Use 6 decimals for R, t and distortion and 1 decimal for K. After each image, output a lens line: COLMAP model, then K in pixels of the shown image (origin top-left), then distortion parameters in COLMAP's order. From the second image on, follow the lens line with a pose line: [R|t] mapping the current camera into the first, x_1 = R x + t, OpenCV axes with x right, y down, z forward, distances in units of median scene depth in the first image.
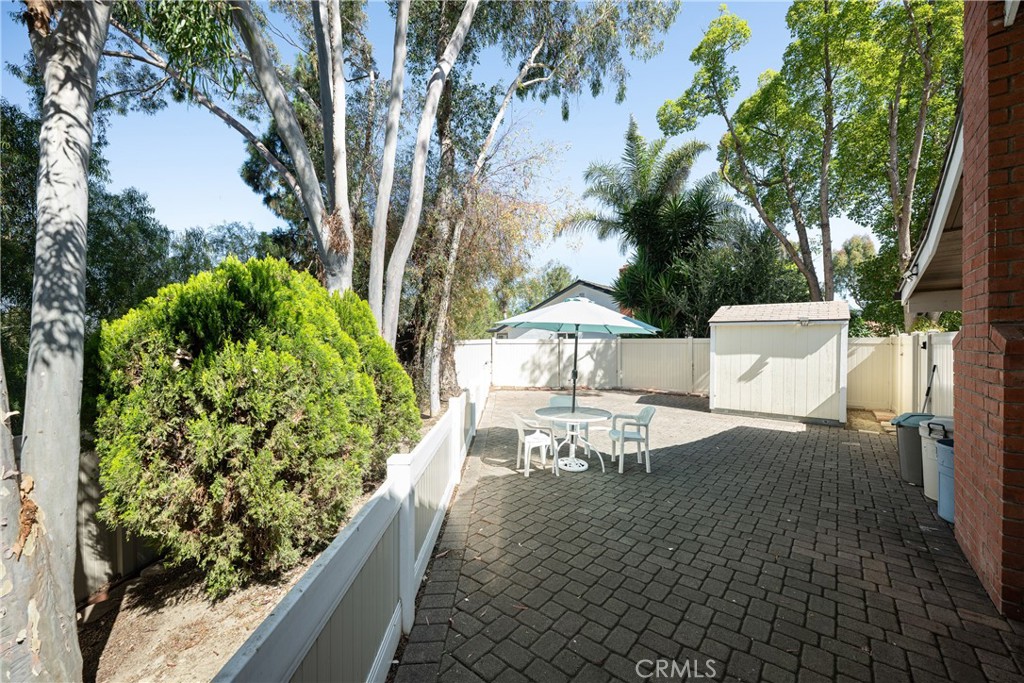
lens RADIAL K [[405.6, 0, 512.5], [0, 405.6, 343.4], [0, 0, 1]] dist [-0.000755, -0.000003]
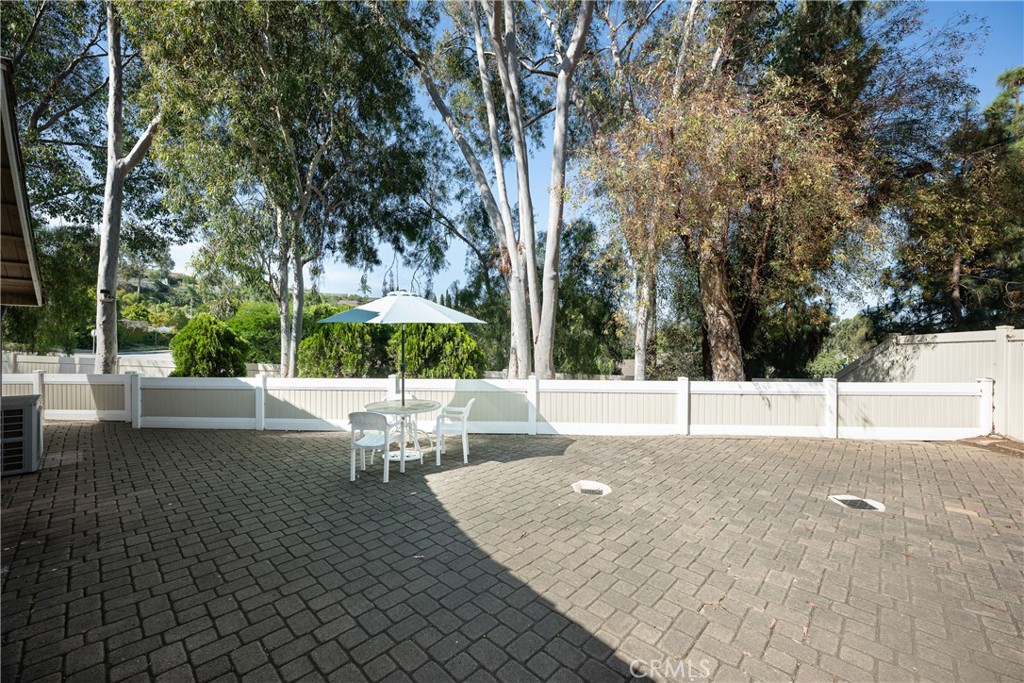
lens RADIAL K [[405.6, 0, 512.5], [0, 405.6, 343.4], [0, 0, 1]] dist [-0.000755, -0.000003]
pose [[-0.081216, -0.001477, -0.996695, 1.527695], [-0.006296, 0.999980, -0.000969, 0.019293], [0.996677, 0.006197, -0.081224, 1.815626]]
